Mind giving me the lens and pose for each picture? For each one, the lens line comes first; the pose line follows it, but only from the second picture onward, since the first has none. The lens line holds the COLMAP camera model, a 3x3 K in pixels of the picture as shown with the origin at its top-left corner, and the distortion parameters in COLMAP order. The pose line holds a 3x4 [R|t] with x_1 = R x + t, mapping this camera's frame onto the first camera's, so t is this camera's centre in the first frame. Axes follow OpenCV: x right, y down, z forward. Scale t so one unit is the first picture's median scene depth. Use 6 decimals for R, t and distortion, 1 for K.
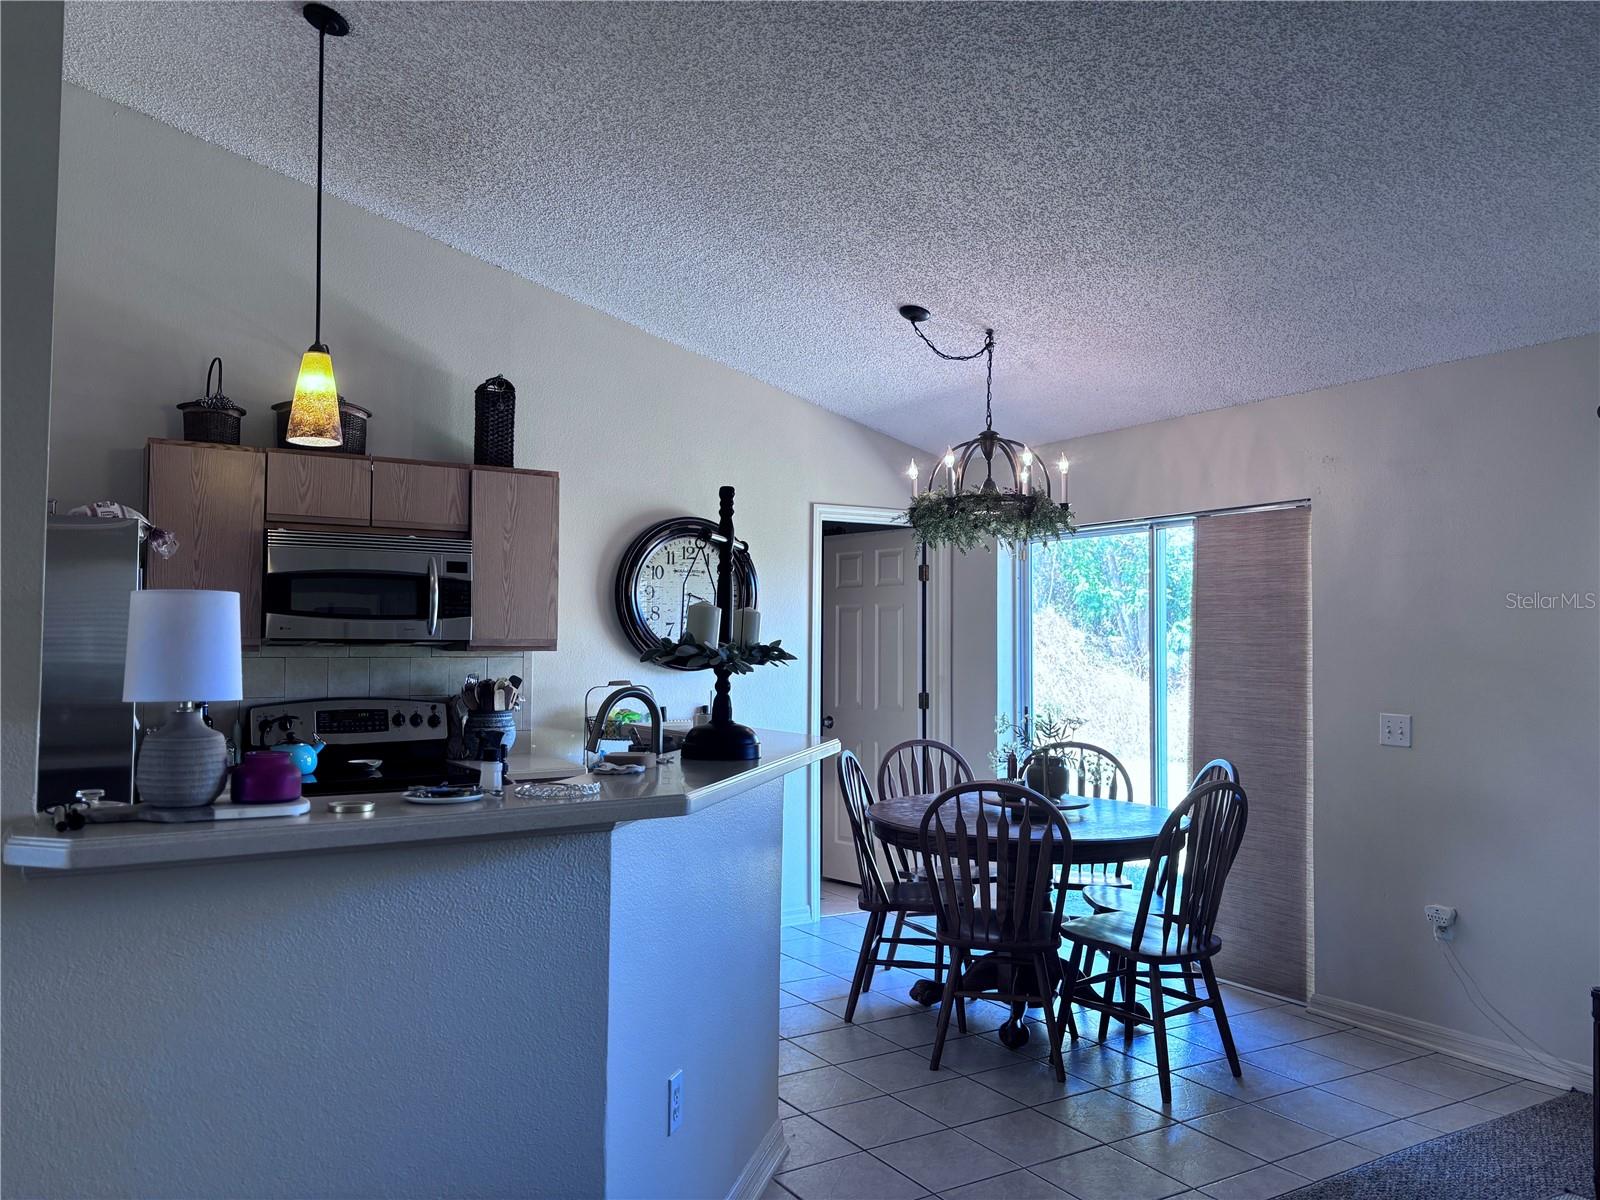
lens RADIAL K [[1206.6, 0, 803.0], [0, 1206.6, 598.7], [0, 0, 1]] dist [0.046328, -0.044663]
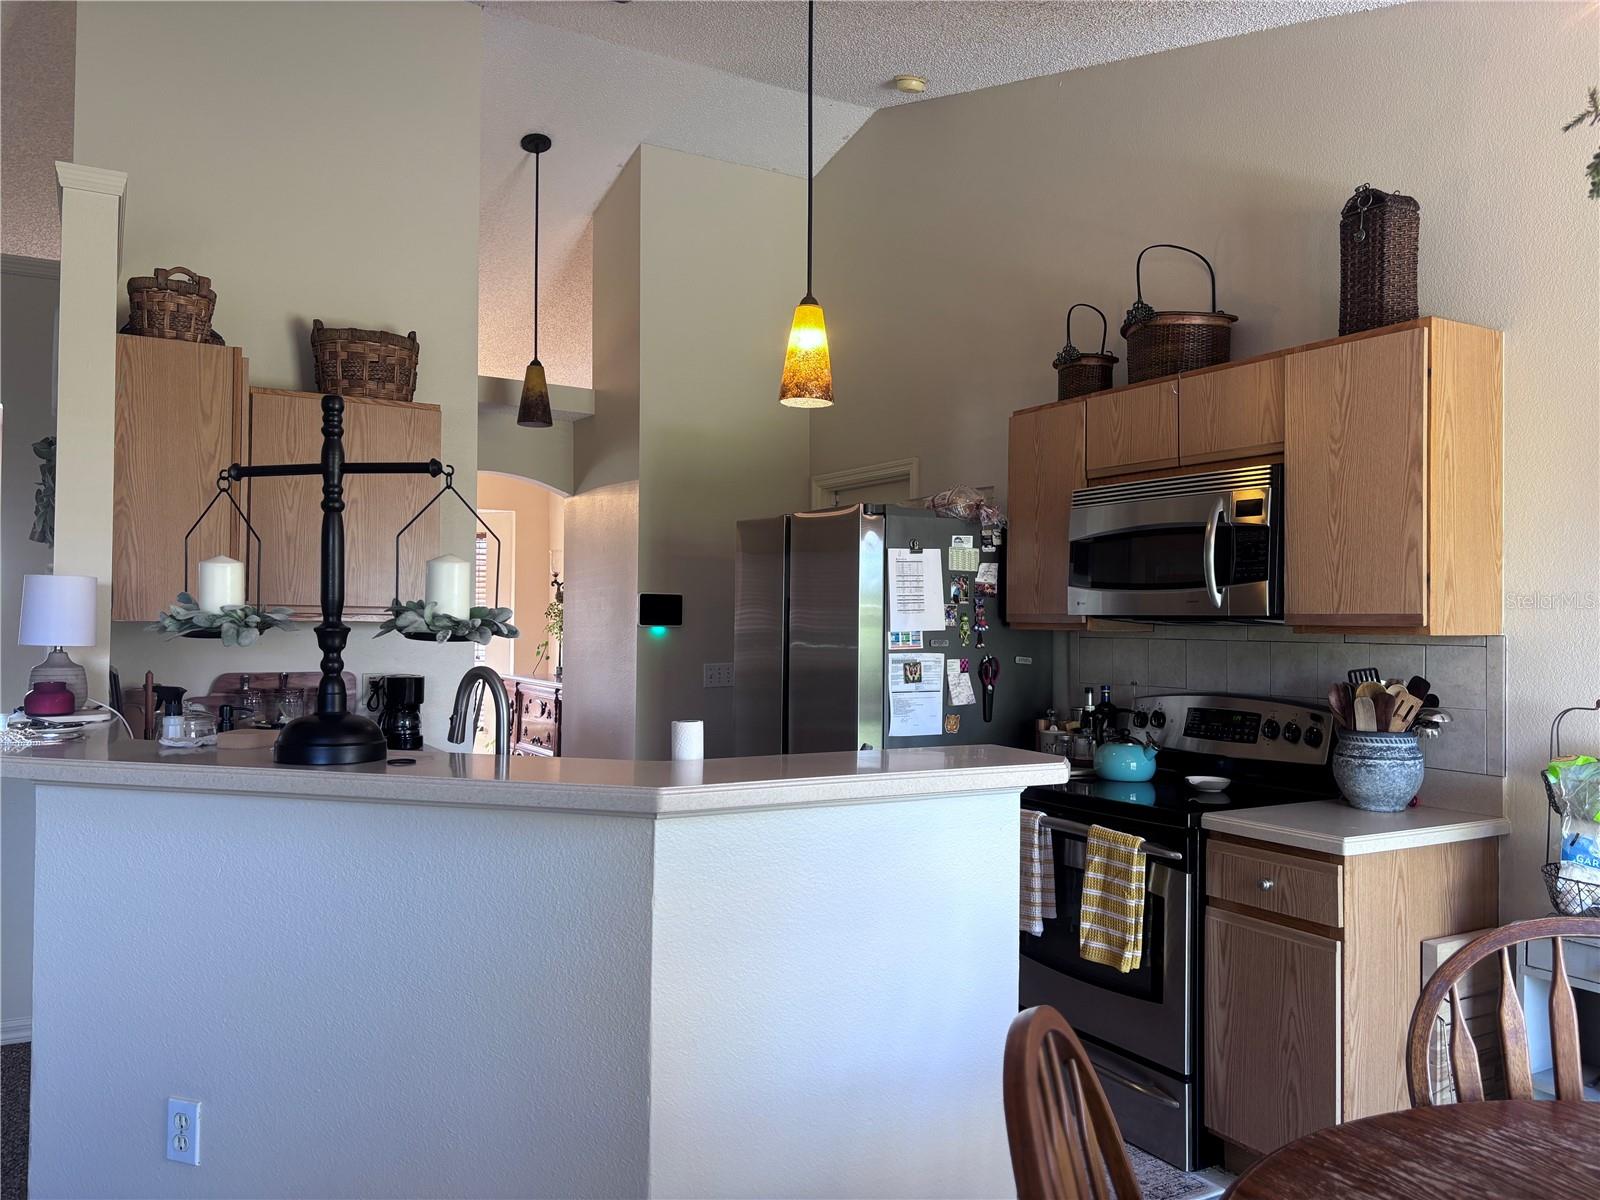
lens RADIAL K [[1206.6, 0, 806.8], [0, 1206.6, 601.1], [0, 0, 1]] dist [0.046328, -0.044663]
pose [[-0.024401, -0.023631, -0.999423, 0.373606], [0.025927, 0.999369, -0.024263, 0.034220], [0.999366, -0.026504, -0.023772, 0.732299]]
